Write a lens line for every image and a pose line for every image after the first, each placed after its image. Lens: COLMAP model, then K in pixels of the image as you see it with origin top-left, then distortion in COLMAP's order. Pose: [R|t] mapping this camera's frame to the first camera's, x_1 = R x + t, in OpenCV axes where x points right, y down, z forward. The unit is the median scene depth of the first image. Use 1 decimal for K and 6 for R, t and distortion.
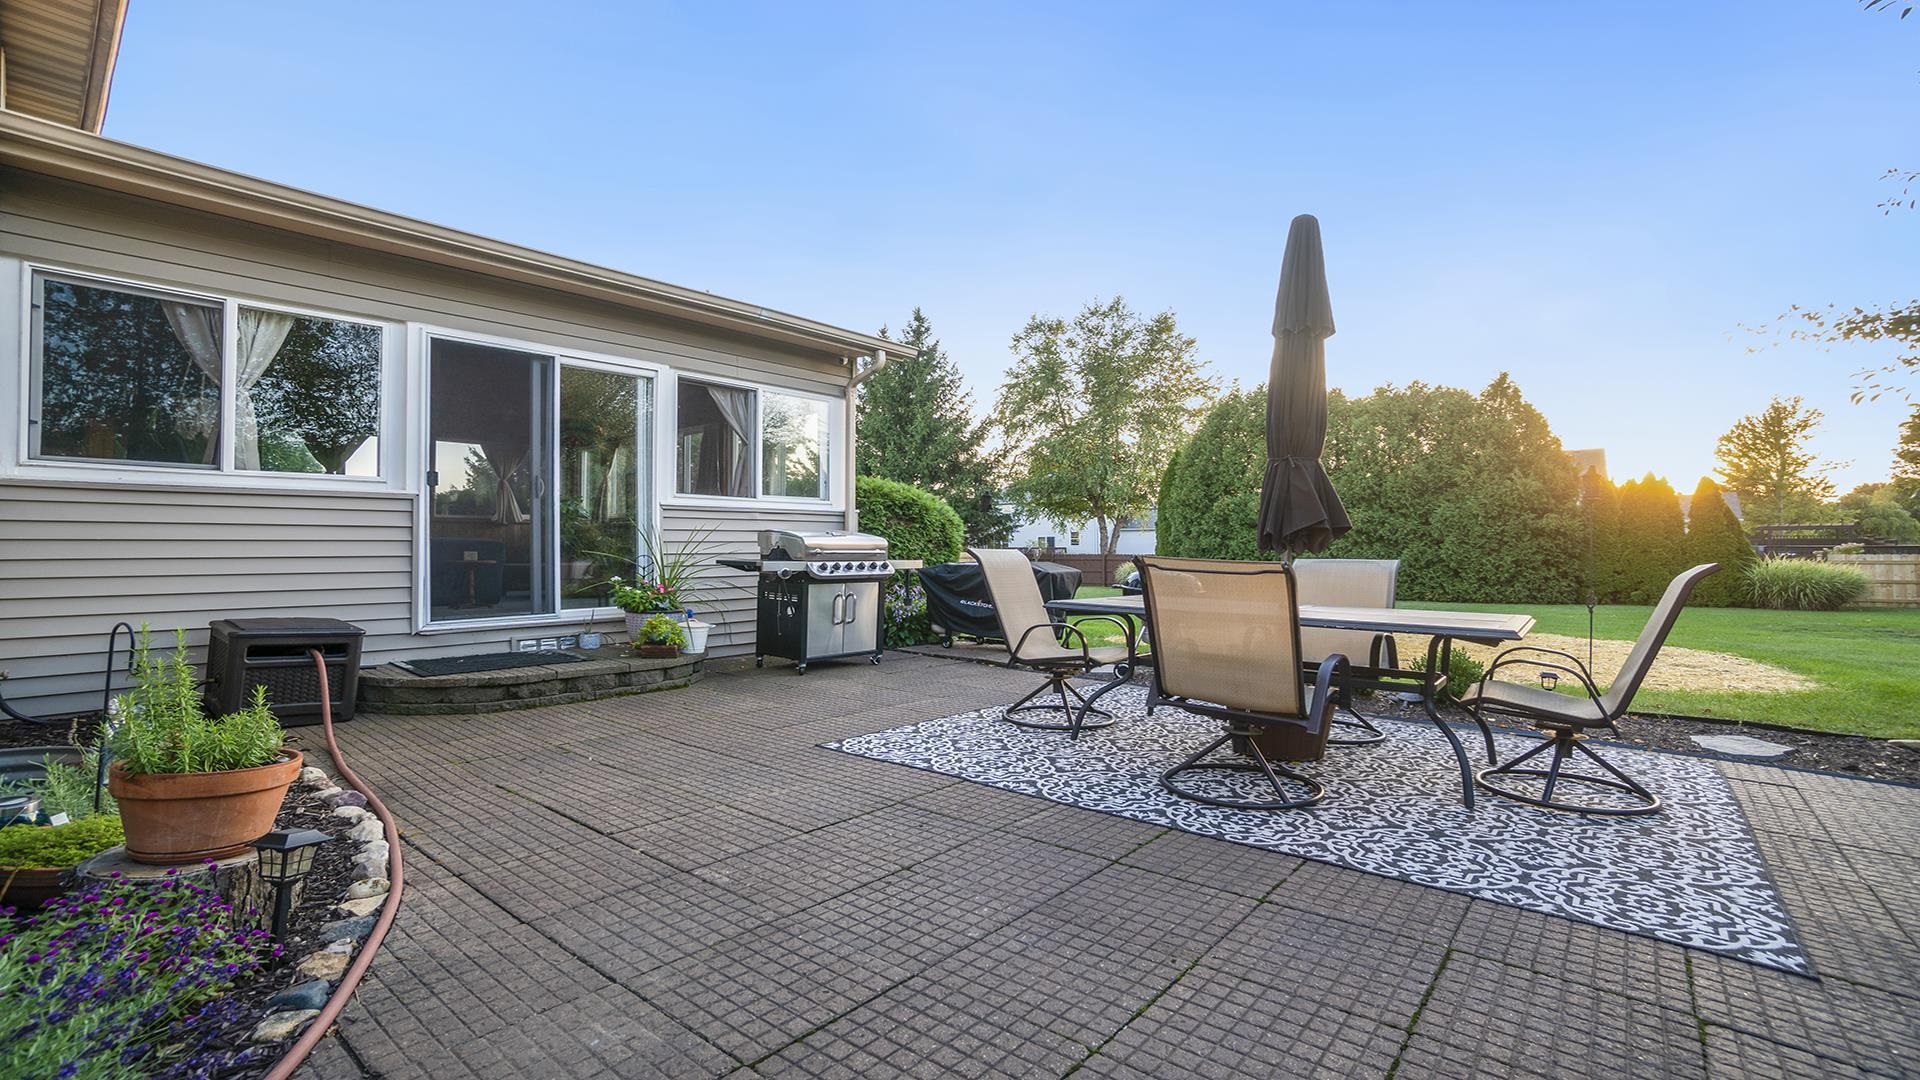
lens RADIAL K [[849.6, 0, 960.0], [0, 849.6, 540.0], [0, 0, 1]] dist [-0.000307, -0.000056]
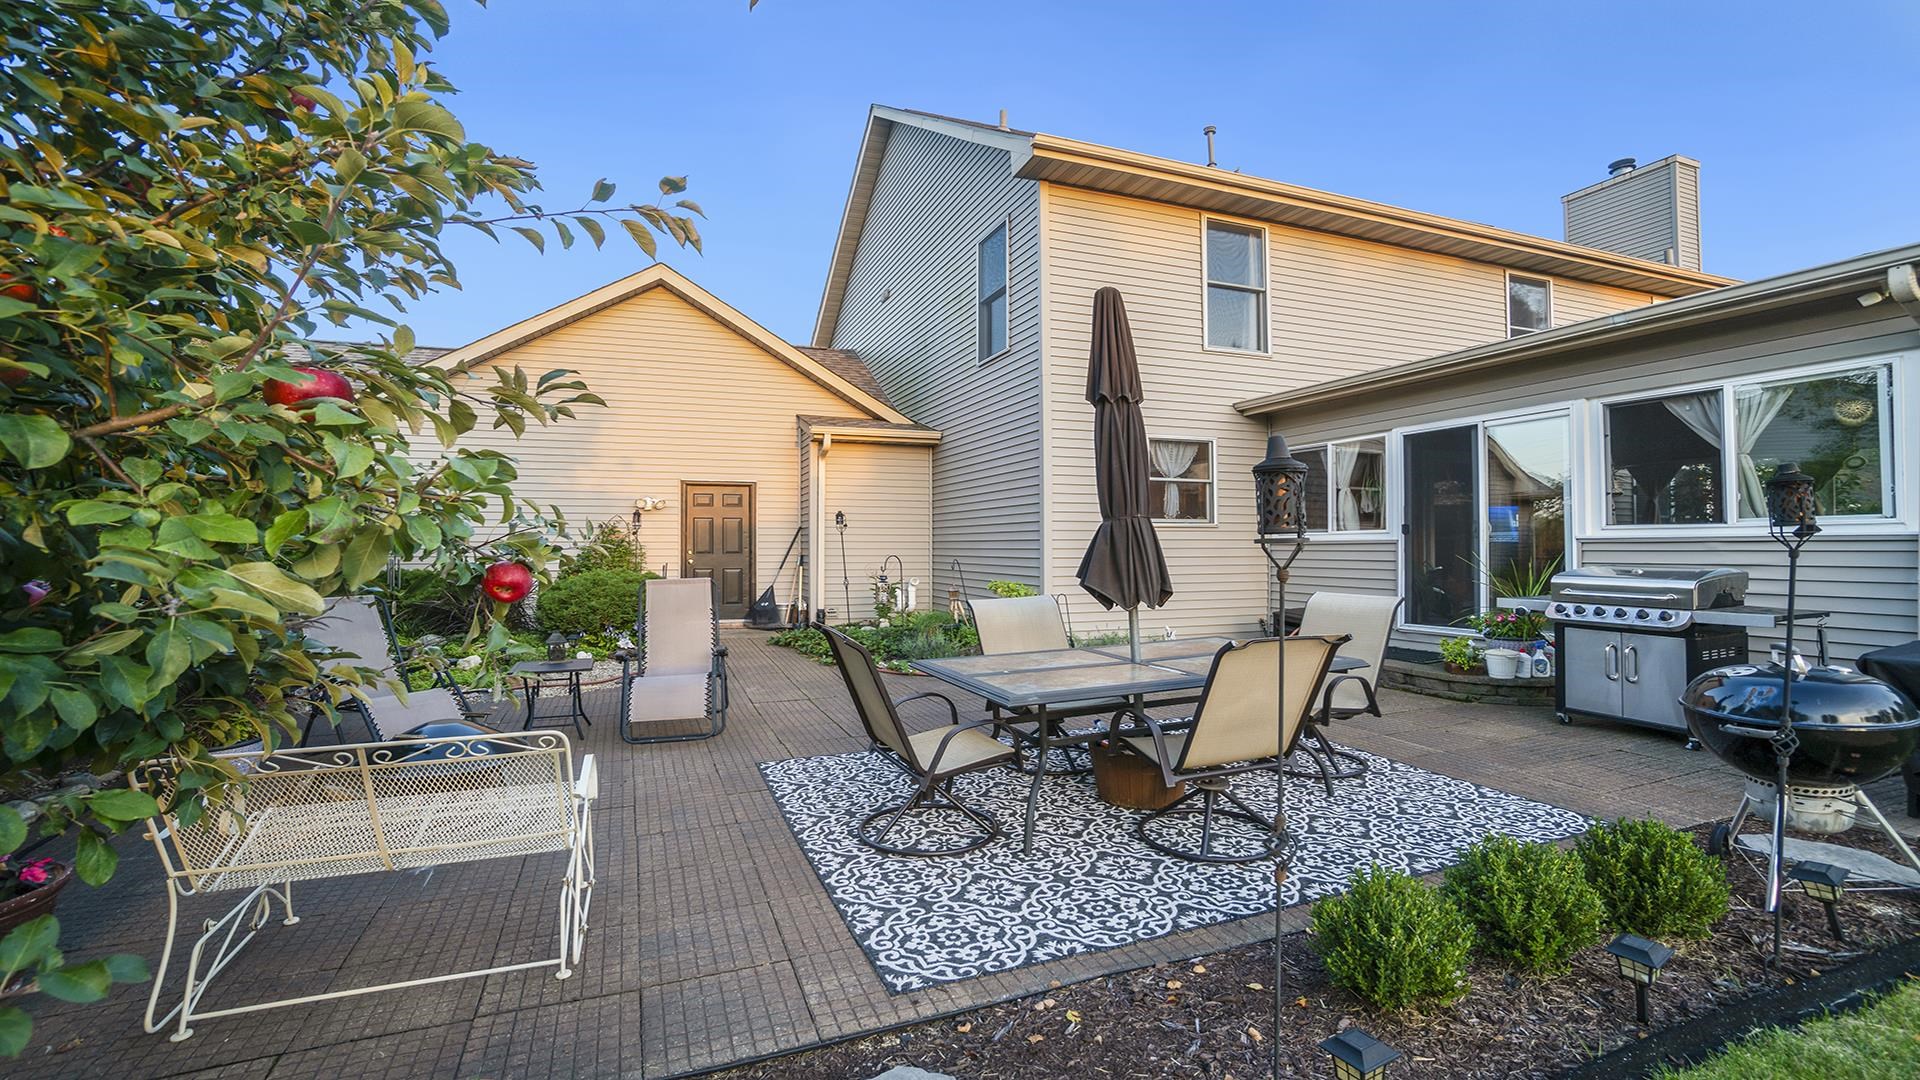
lens RADIAL K [[849.6, 0, 960.0], [0, 849.6, 540.0], [0, 0, 1]] dist [-0.000307, -0.000056]
pose [[-0.434883, -0.003442, -0.900480, 1.091330], [0.016476, 0.999795, -0.011779, -0.046695], [0.900336, -0.019959, -0.434737, 0.939458]]
